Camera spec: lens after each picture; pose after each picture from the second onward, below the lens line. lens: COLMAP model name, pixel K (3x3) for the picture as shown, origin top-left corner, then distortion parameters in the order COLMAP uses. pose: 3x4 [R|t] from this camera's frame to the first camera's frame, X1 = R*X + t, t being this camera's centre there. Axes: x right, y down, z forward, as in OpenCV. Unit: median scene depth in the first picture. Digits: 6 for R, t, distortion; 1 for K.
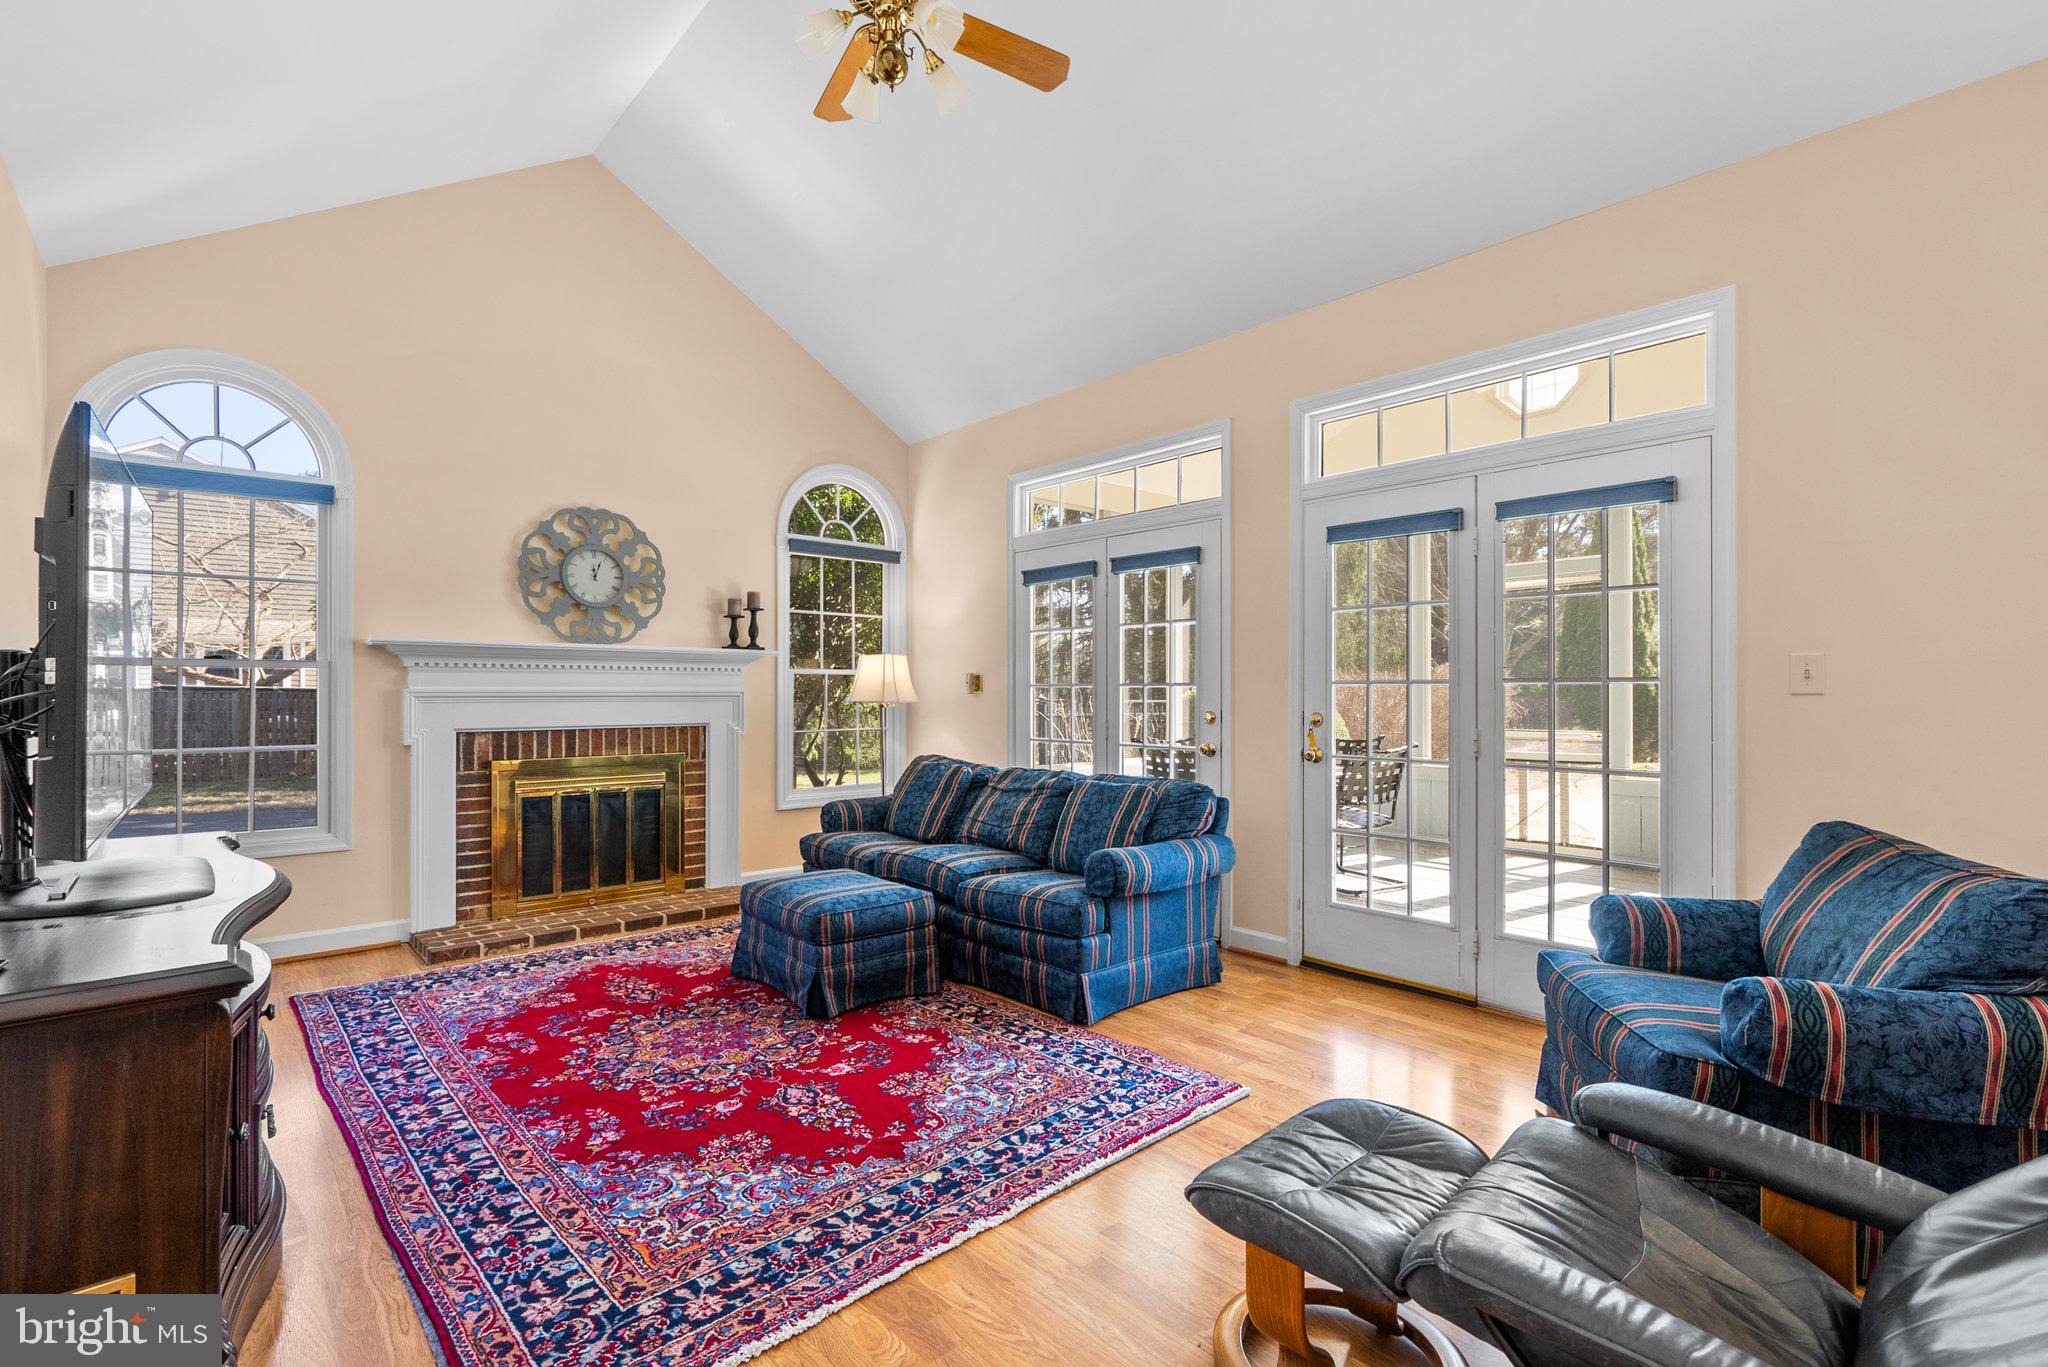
lens RADIAL K [[937.9, 0, 1033.6], [0, 937.9, 684.6], [0, 0, 1]] dist [-0.000880, 0.001948]
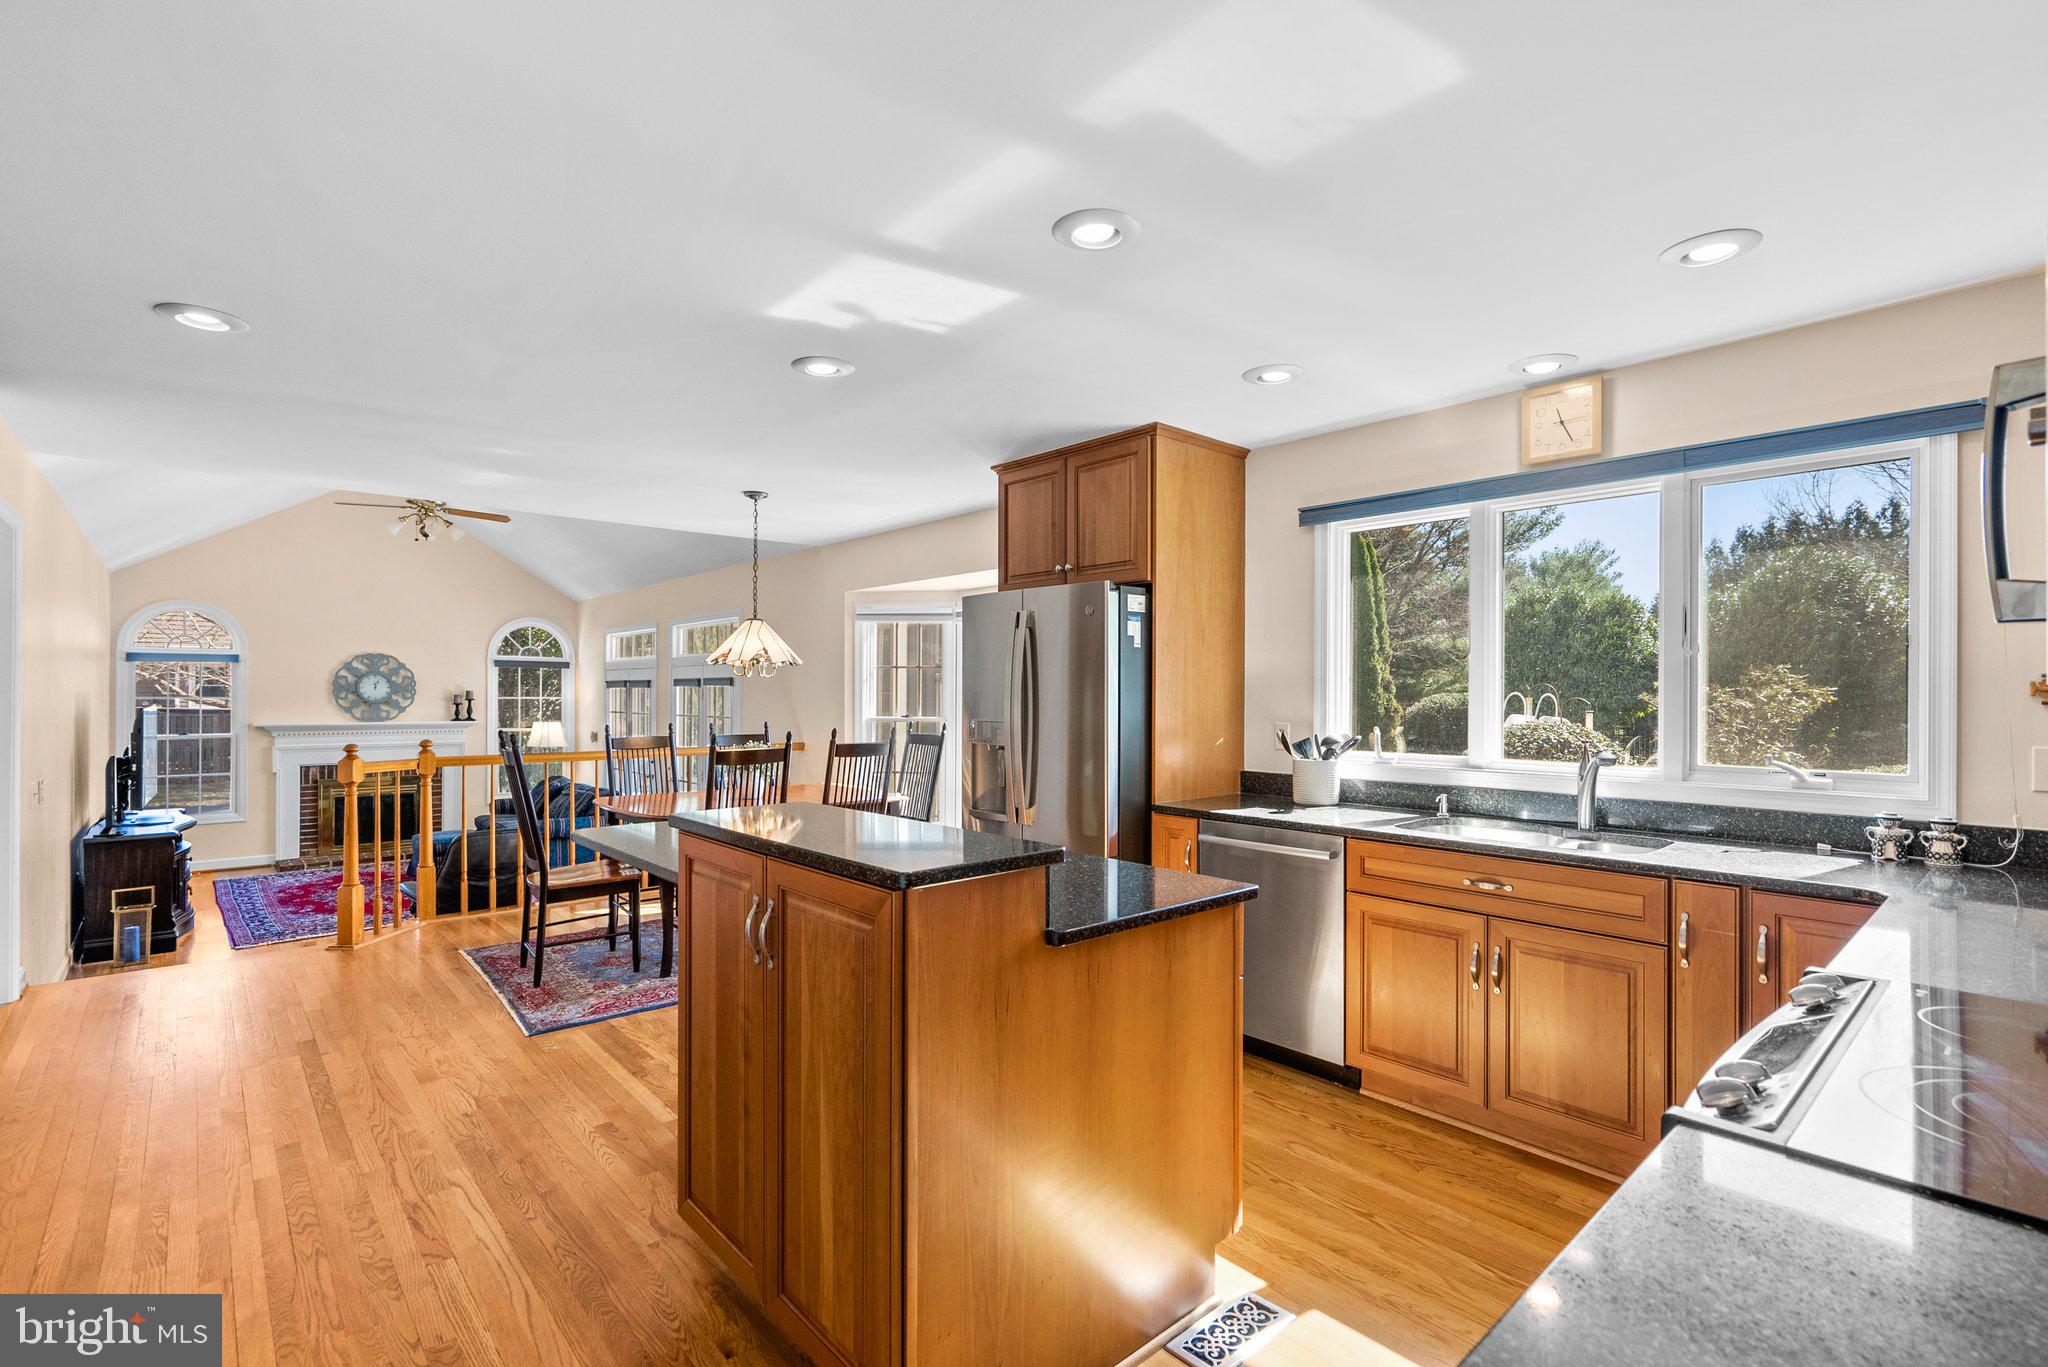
lens RADIAL K [[937.9, 0, 1022.4], [0, 937.9, 692.1], [0, 0, 1]] dist [-0.000880, 0.001948]
pose [[0.999977, 0.004789, -0.004876, 1.532699], [-0.004777, 0.999986, 0.002312, -0.193819], [0.004887, -0.002289, 0.999985, -1.653781]]
